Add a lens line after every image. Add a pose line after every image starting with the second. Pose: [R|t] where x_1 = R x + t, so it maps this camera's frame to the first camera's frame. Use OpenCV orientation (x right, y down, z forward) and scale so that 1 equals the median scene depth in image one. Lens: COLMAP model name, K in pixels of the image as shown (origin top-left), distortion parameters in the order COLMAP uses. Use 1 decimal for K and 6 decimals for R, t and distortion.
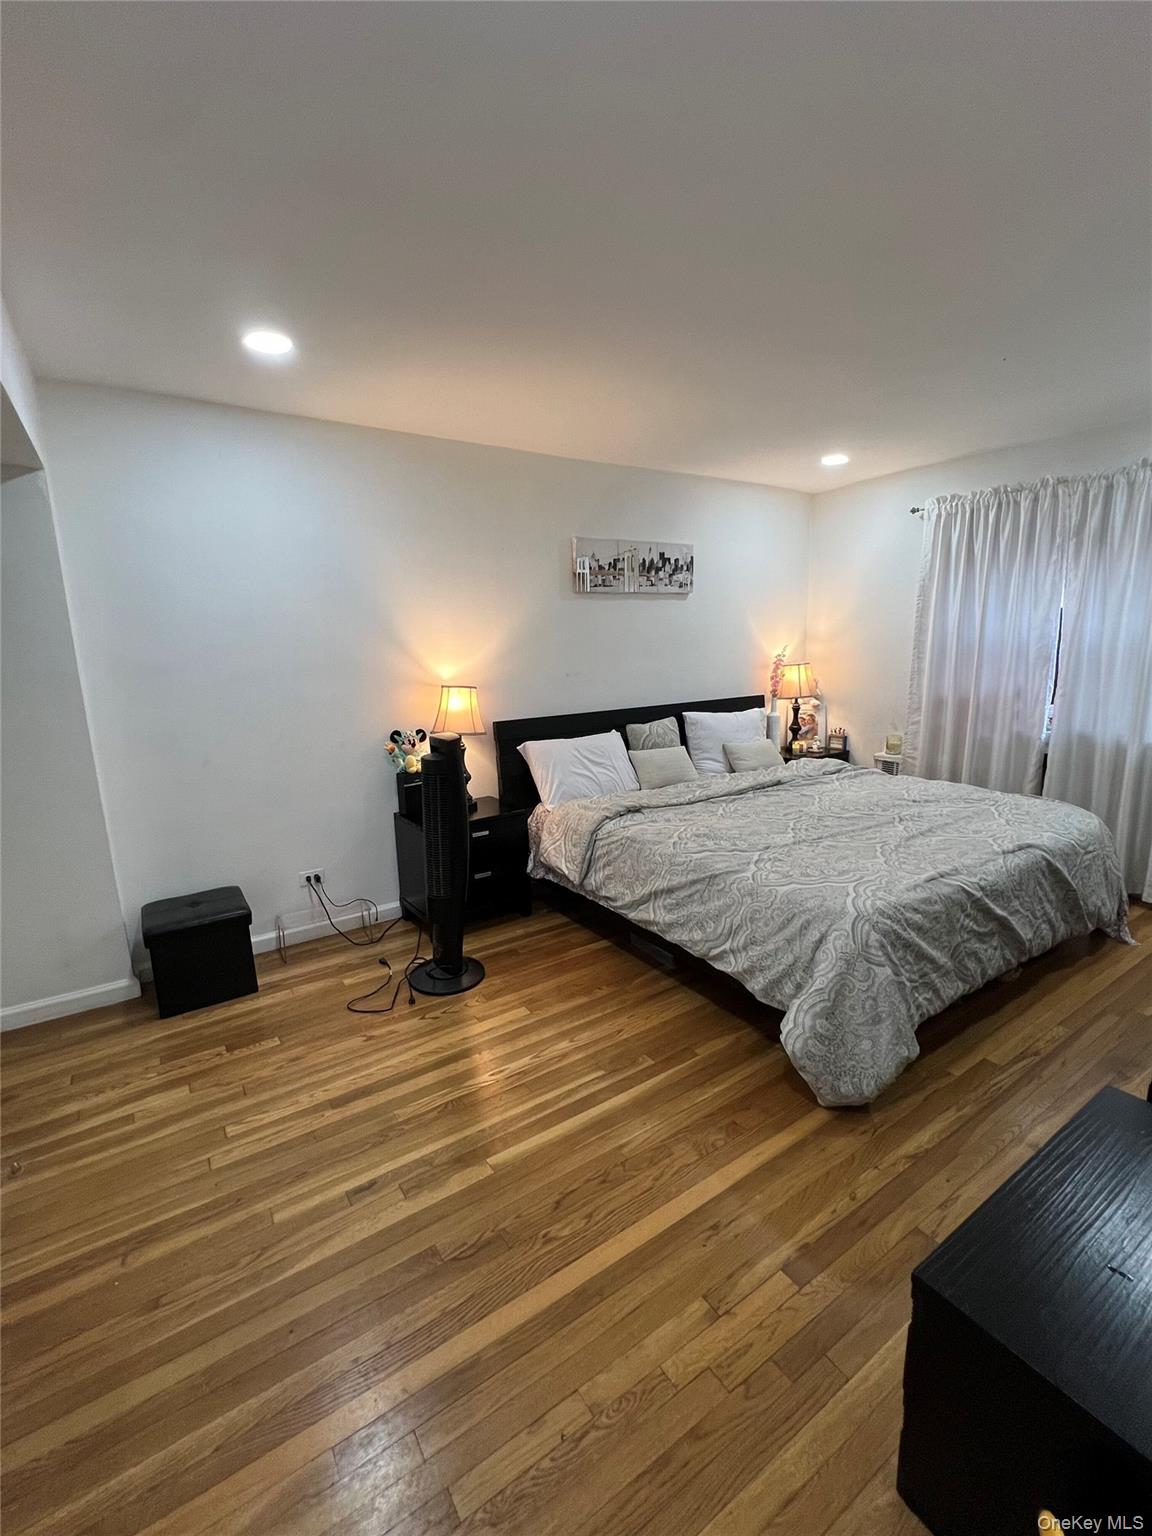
lens RADIAL K [[659.6, 0, 570.9], [0, 659.6, 774.9], [0, 0, 1]] dist [-0.000897, -0.000388]
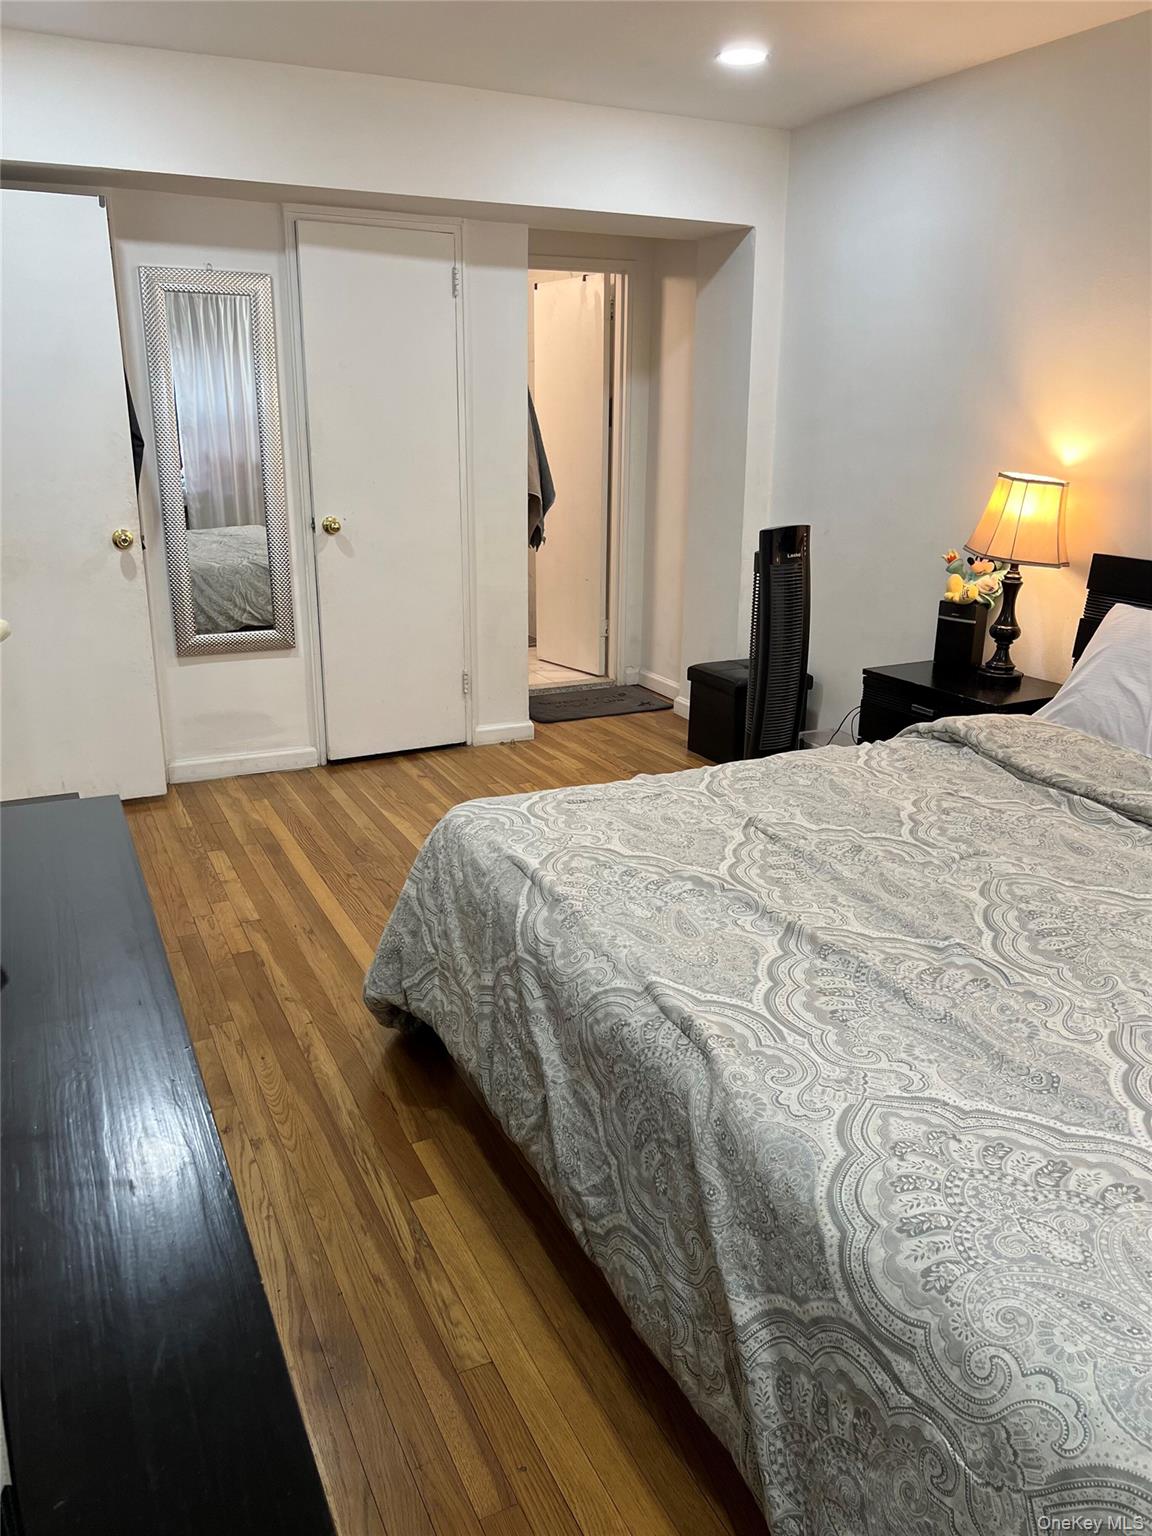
lens RADIAL K [[1155.5, 0, 571.2], [0, 1155.5, 766.6], [0, 0, 1]] dist [0.058314, -0.063250]
pose [[-0.133935, 0.317972, -0.938592, 1.345919], [-0.203105, 0.918212, 0.340051, -0.237068], [0.969953, 0.236177, -0.058399, 1.032506]]
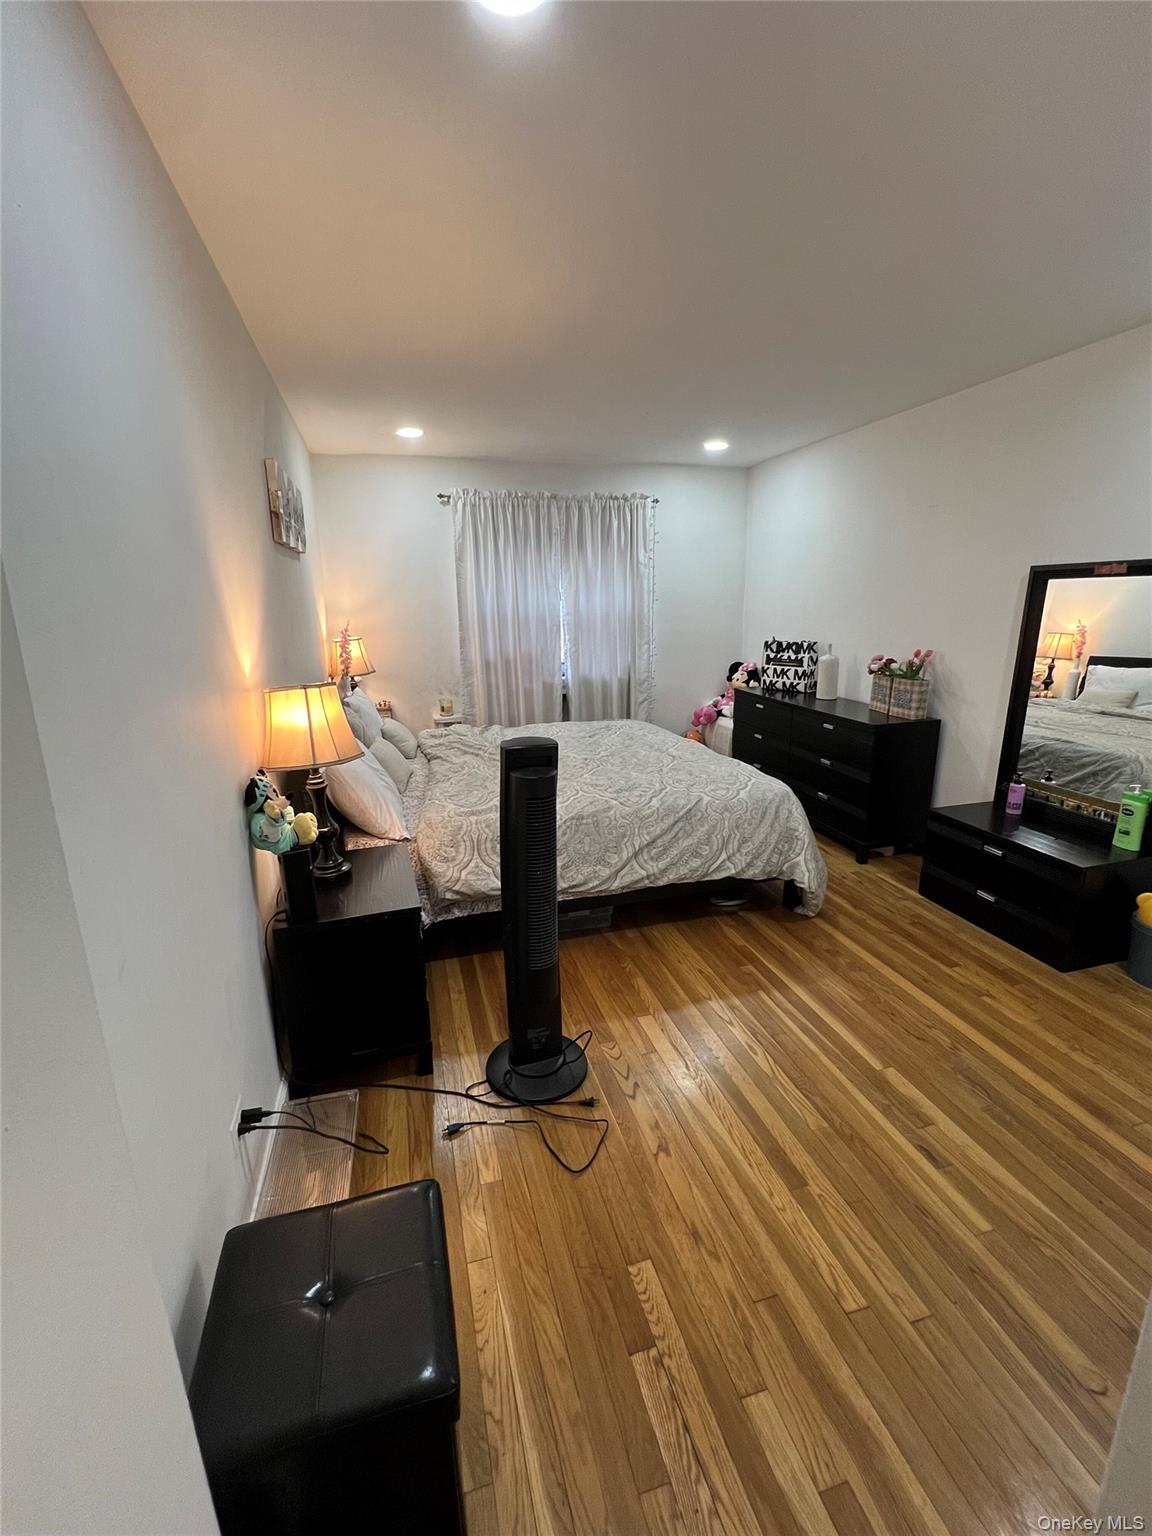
lens RADIAL K [[659.6, 0, 581.5], [0, 659.6, 775.4], [0, 0, 1]] dist [-0.000897, -0.000388]
pose [[0.294795, -0.223828, 0.928976, -0.962674], [0.198155, 0.965366, 0.169714, -0.151327], [-0.934789, 0.134050, 0.328938, 0.825489]]
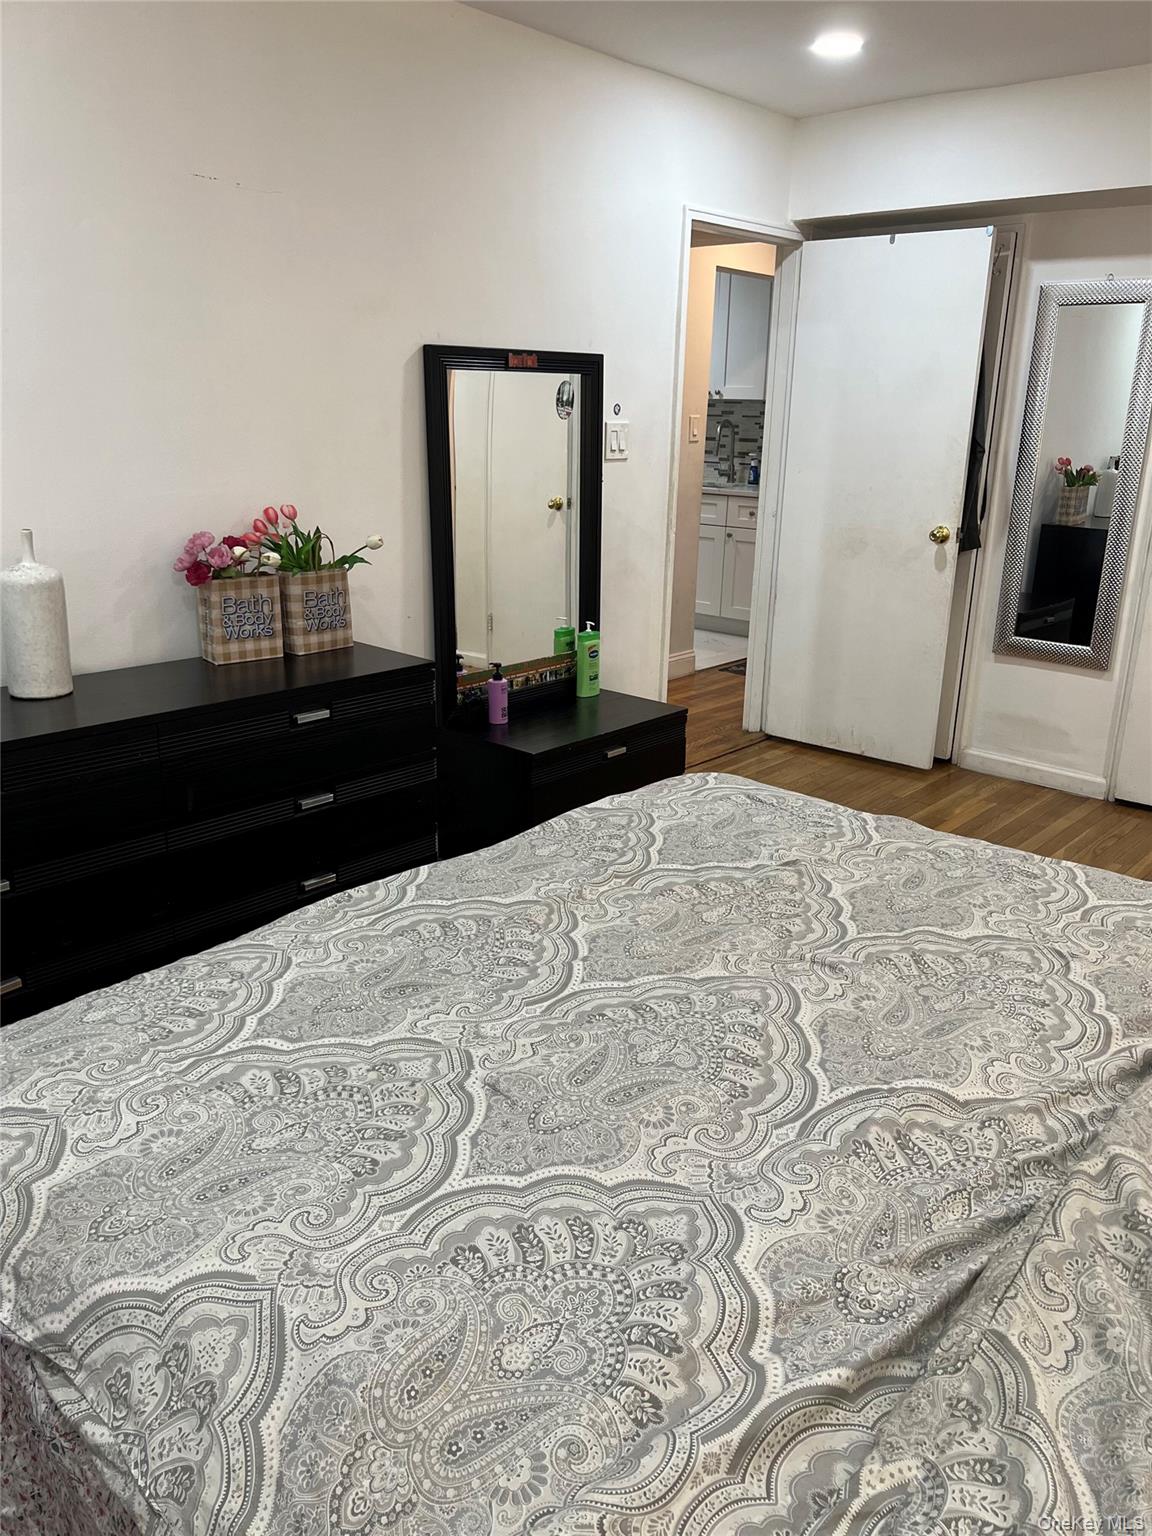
lens RADIAL K [[1155.5, 0, 566.9], [0, 1155.5, 764.7], [0, 0, 1]] dist [0.058314, -0.063250]
pose [[-0.970064, 0.085119, -0.227443, 0.789903], [-0.038164, 0.871490, 0.488925, -0.403361], [0.239831, 0.482969, -0.842153, 1.836000]]
